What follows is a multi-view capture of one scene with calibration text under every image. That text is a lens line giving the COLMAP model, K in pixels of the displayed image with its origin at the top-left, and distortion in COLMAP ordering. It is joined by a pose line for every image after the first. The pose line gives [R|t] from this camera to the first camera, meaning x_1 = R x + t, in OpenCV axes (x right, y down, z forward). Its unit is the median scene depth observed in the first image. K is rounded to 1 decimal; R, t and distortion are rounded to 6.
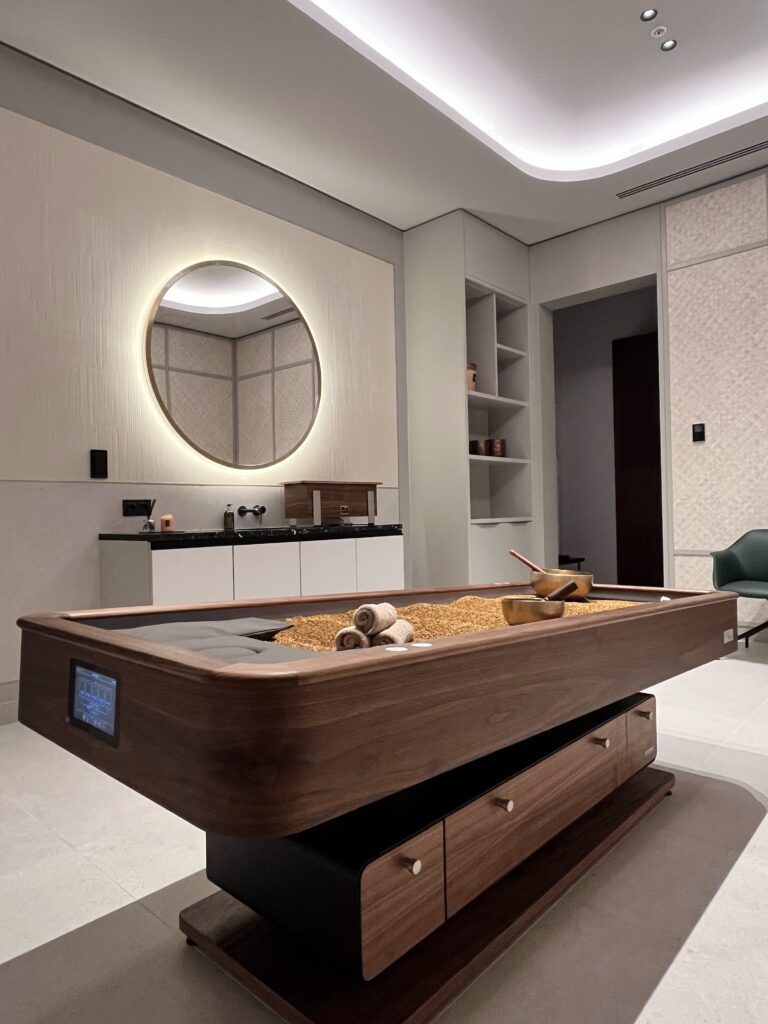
lens RADIAL K [[632.7, 0, 384.0], [0, 632.7, 512.0], [0, 0, 1]] dist [-0.000230, 0.000529]
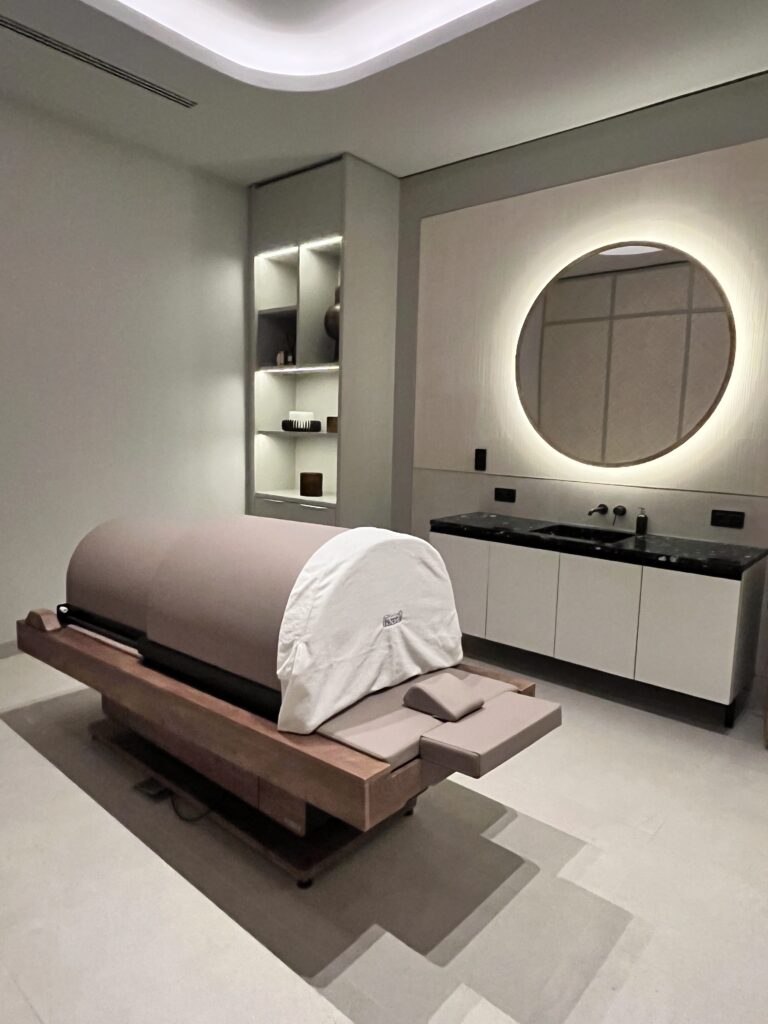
lens RADIAL K [[632.7, 0, 384.0], [0, 632.7, 512.0], [0, 0, 1]] dist [-0.000230, 0.000529]
pose [[0.009295, 0.159416, -0.987168, 0.799710], [-0.025544, 0.986926, 0.159137, -0.157322], [0.999630, 0.023737, 0.013245, 0.707257]]
